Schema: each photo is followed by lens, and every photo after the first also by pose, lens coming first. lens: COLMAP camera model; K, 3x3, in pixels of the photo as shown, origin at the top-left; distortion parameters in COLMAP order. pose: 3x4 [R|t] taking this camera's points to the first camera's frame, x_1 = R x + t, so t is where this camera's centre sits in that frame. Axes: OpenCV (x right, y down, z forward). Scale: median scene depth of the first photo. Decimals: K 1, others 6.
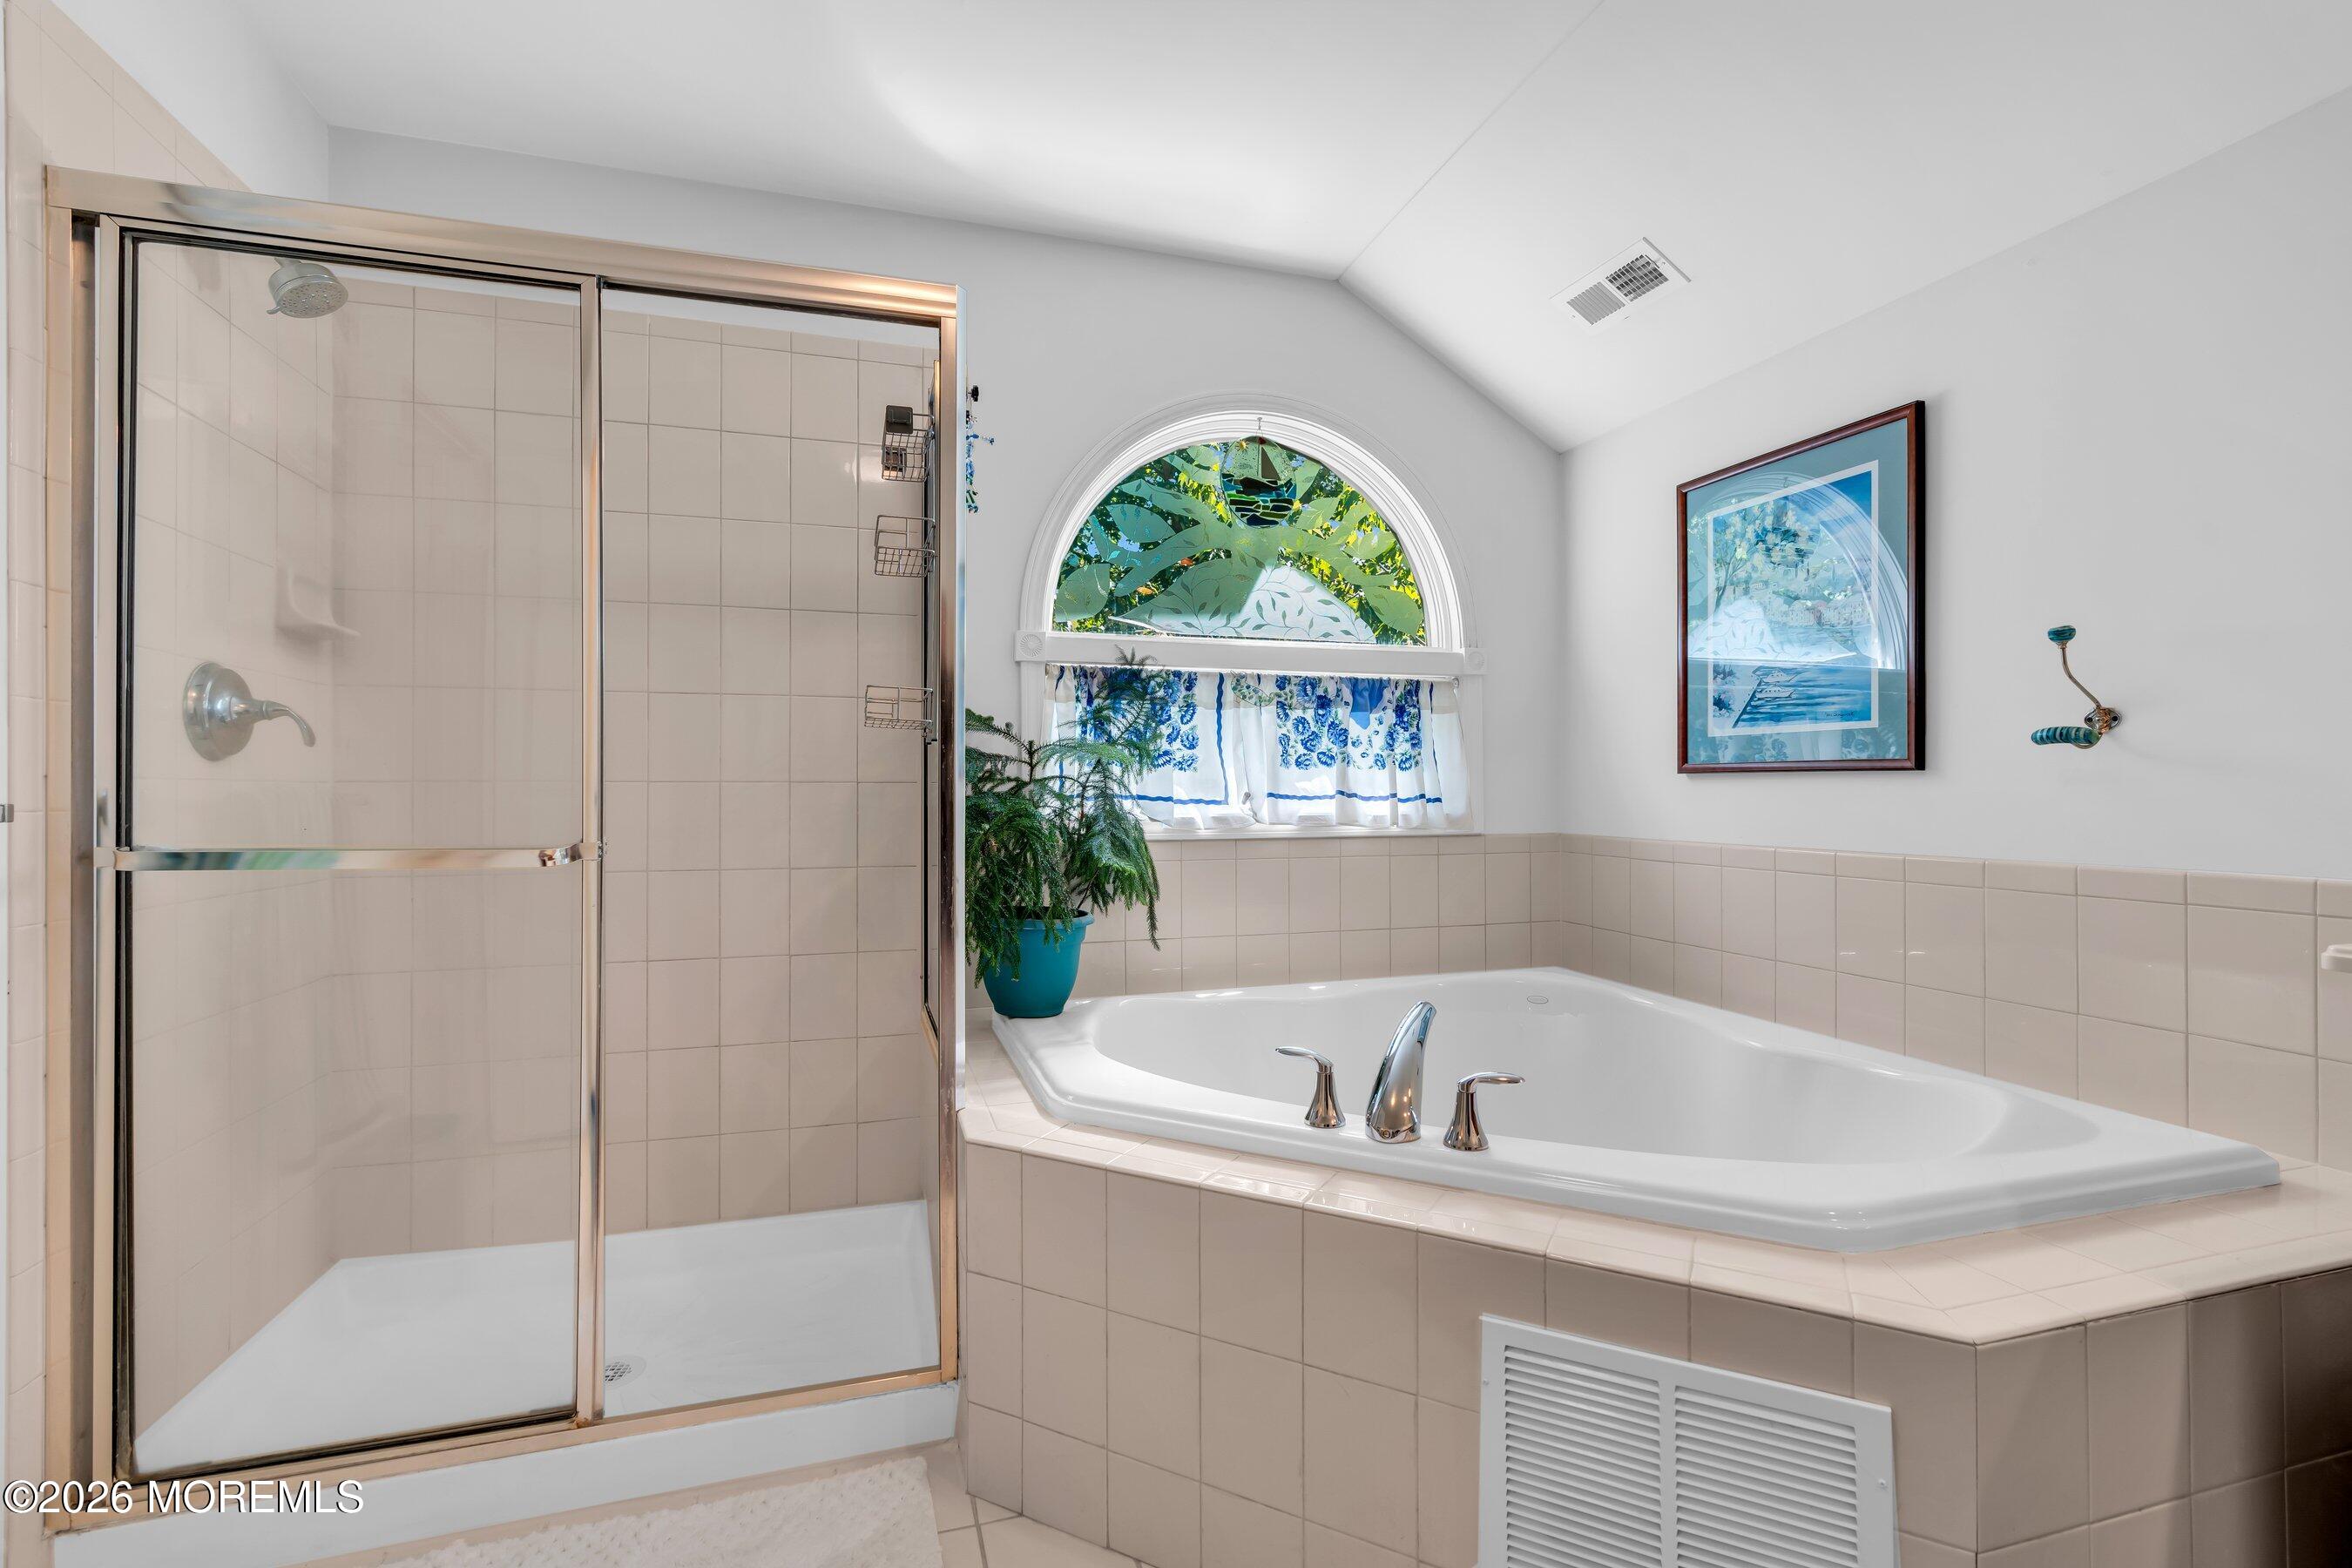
lens RADIAL K [[1060.5, 0, 1176.0], [0, 1060.5, 777.1], [0, 0, 1]] dist [-0.000593, 0.000135]
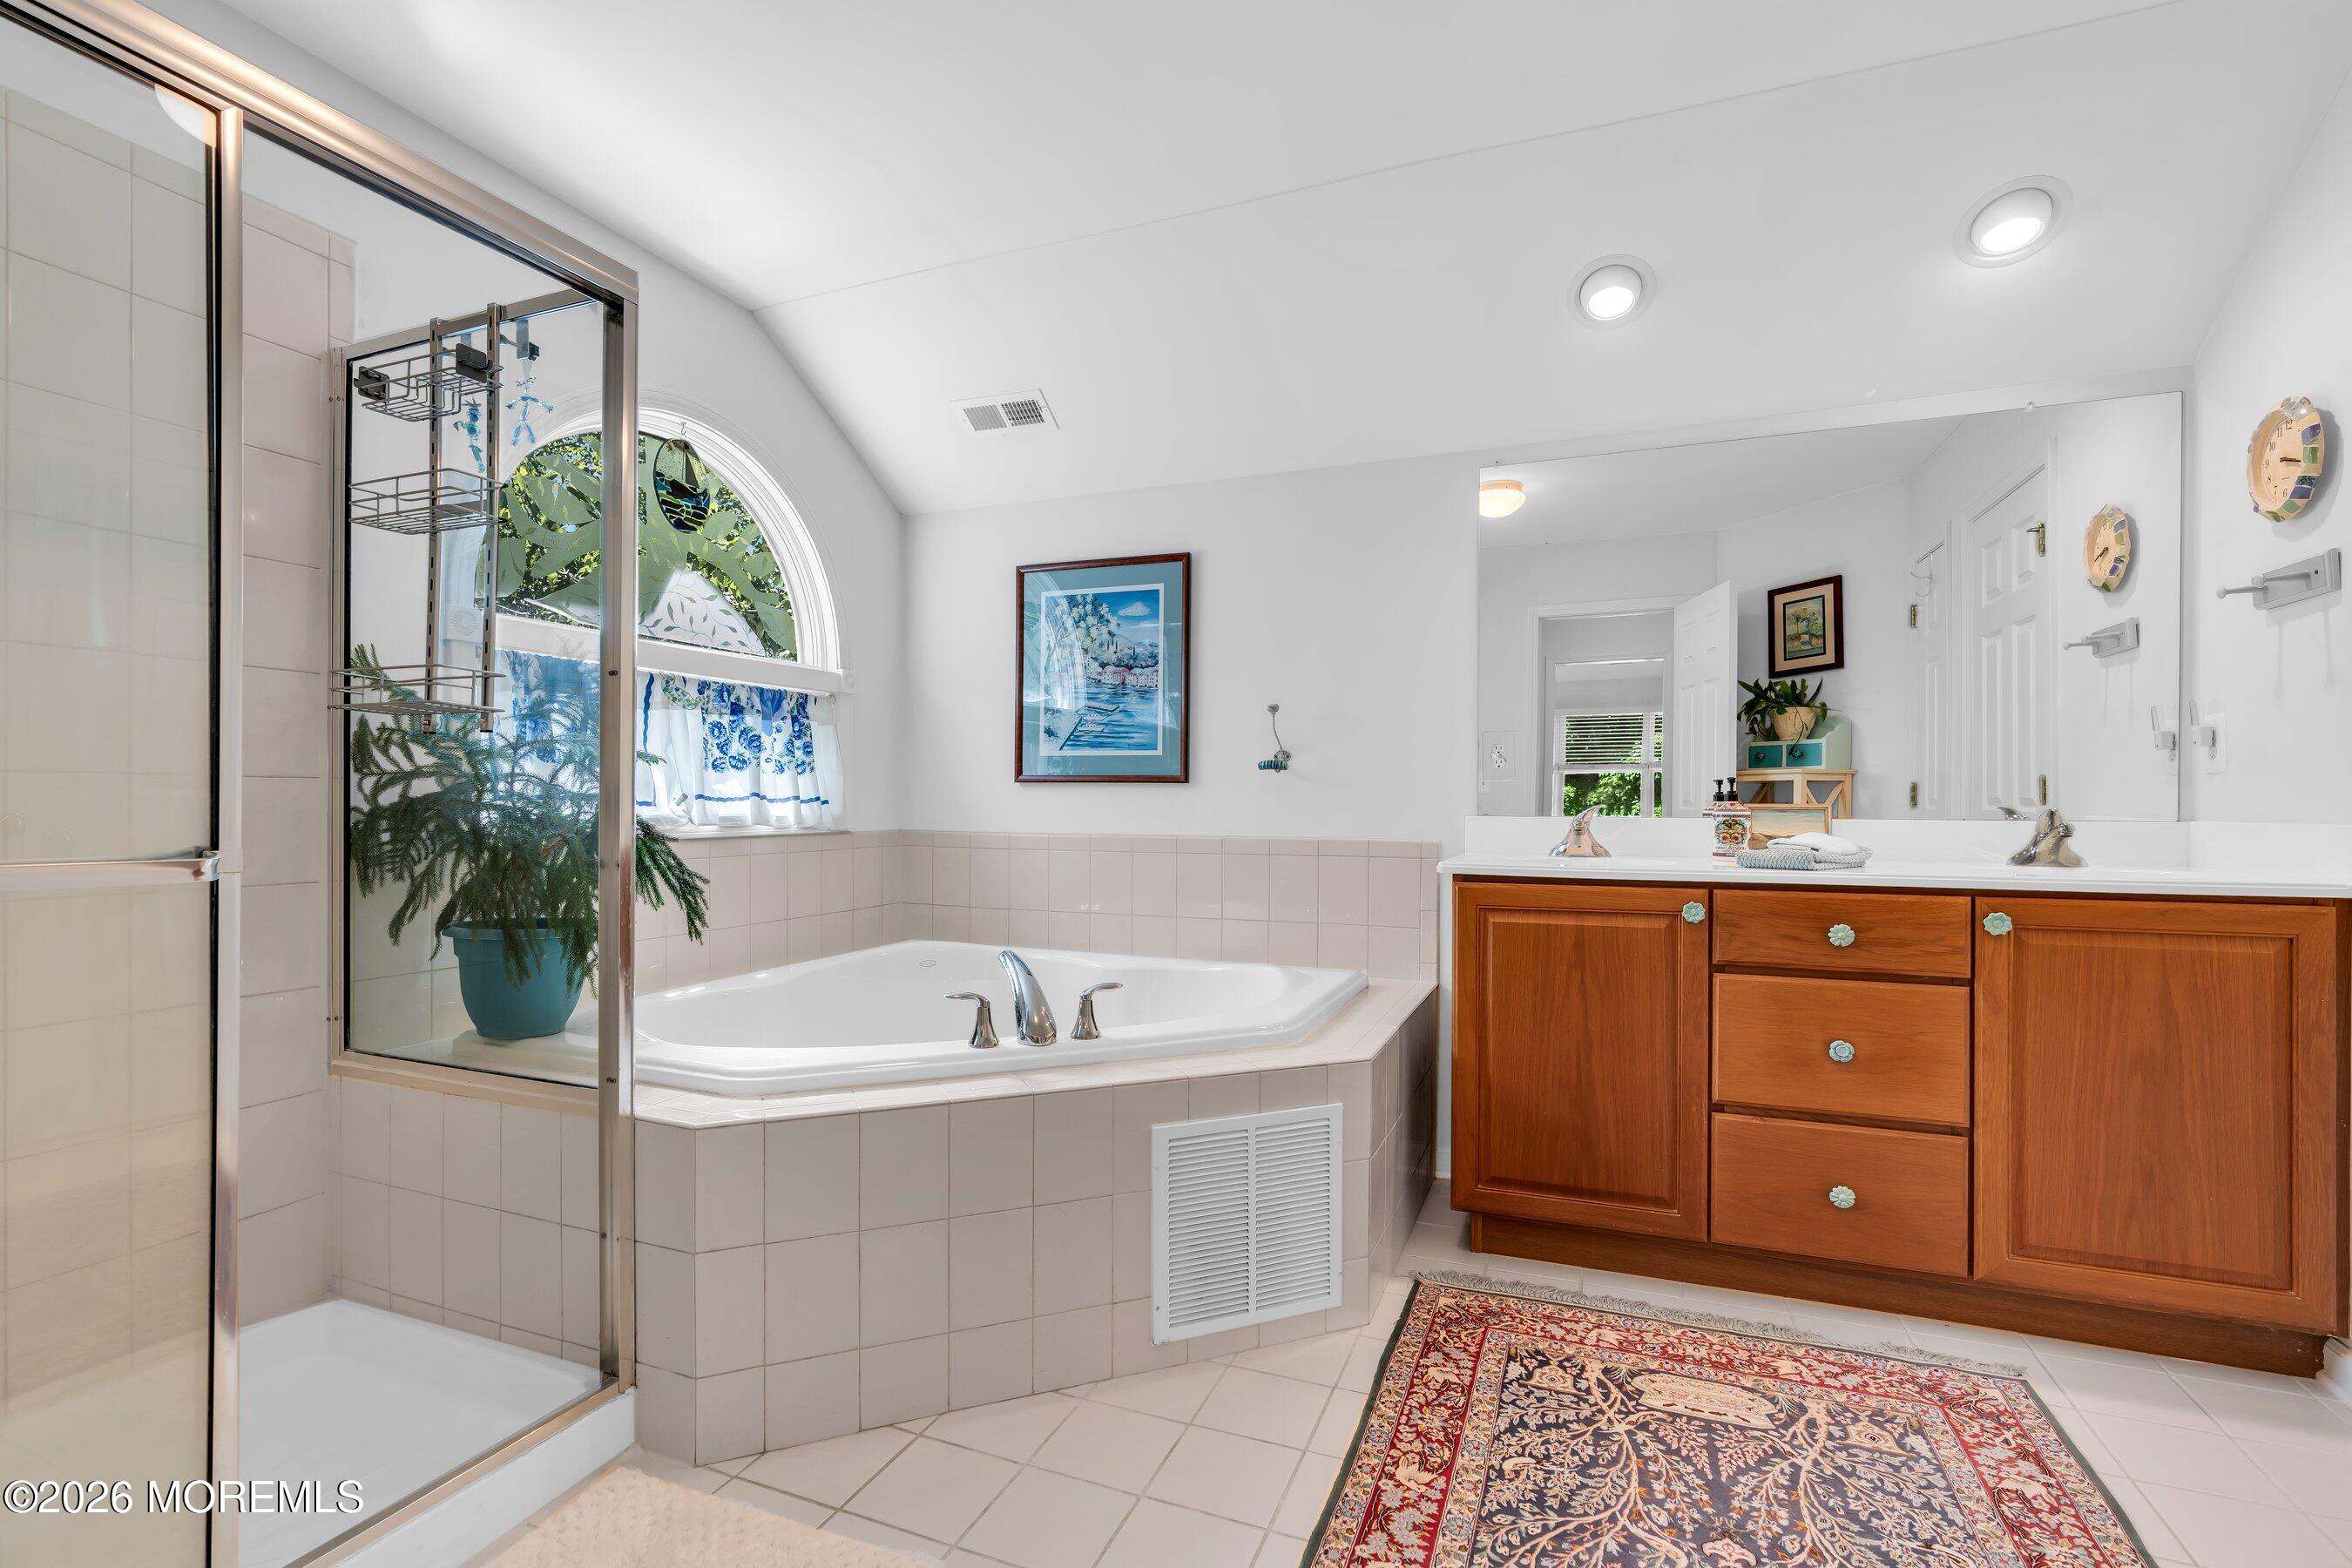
lens RADIAL K [[1060.5, 0, 1173.3], [0, 1060.5, 795.5], [0, 0, 1]] dist [-0.000593, 0.000135]
pose [[0.636334, 0.006769, 0.771384, -0.408479], [-0.015155, 0.999878, 0.003728, 0.005173], [-0.771264, -0.014063, 0.636359, -0.006196]]
